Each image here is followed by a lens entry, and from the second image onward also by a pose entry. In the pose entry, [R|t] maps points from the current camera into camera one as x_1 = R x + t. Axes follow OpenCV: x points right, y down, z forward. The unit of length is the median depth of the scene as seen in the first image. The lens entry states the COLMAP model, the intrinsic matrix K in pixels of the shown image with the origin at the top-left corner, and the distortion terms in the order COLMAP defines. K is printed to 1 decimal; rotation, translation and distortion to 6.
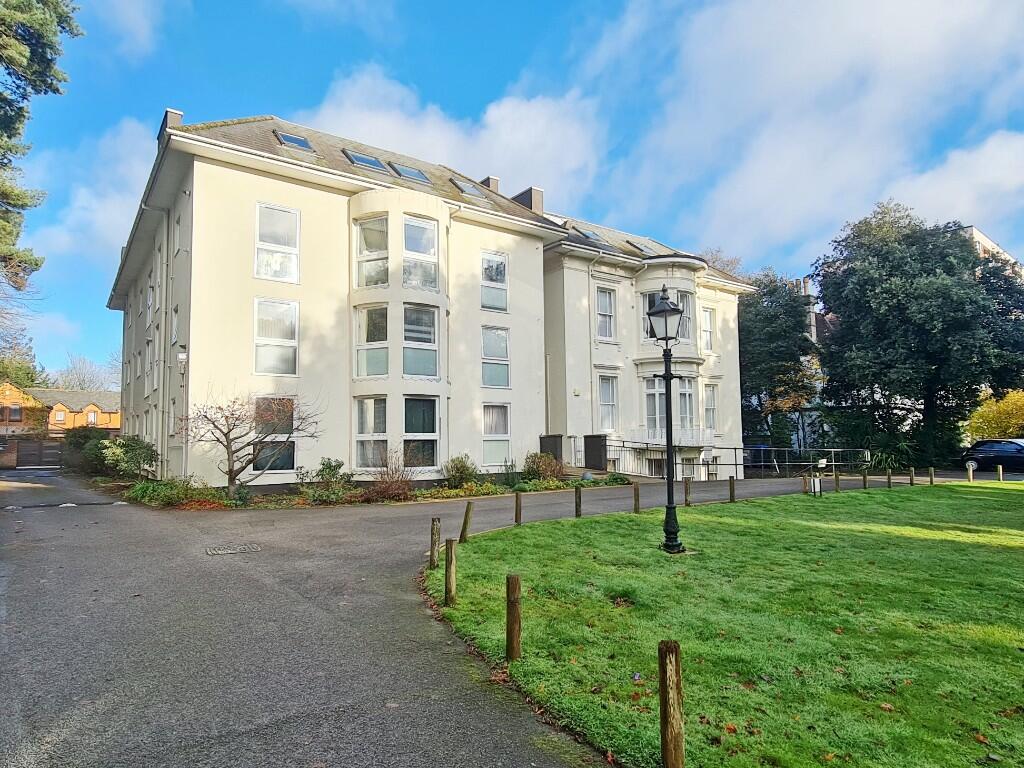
lens RADIAL K [[600.3, 0, 512.0], [0, 600.3, 384.0], [0, 0, 1]] dist [0.001394, 0.000604]
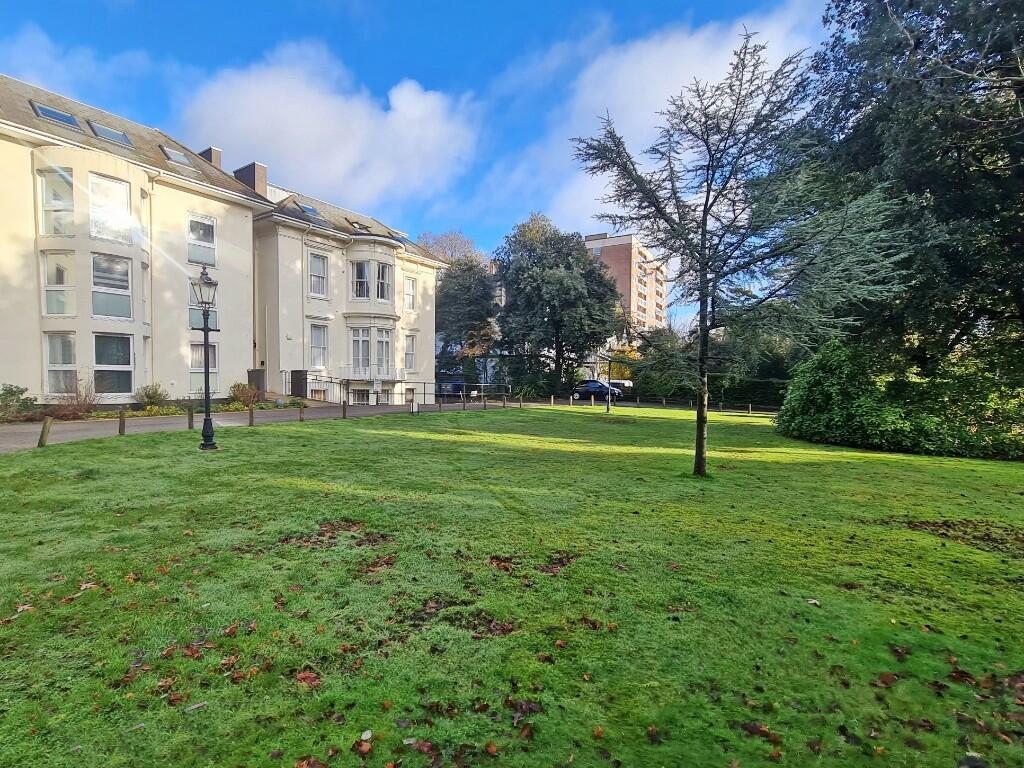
lens RADIAL K [[488.9, 0, 503.6], [0, 488.9, 384.7], [0, 0, 1]] dist [-0.001684, 0.000150]
pose [[0.945670, 0.015008, 0.324781, 0.195145], [-0.050901, 0.993450, 0.102302, -0.013395], [-0.321118, -0.113275, 0.940240, -0.122817]]
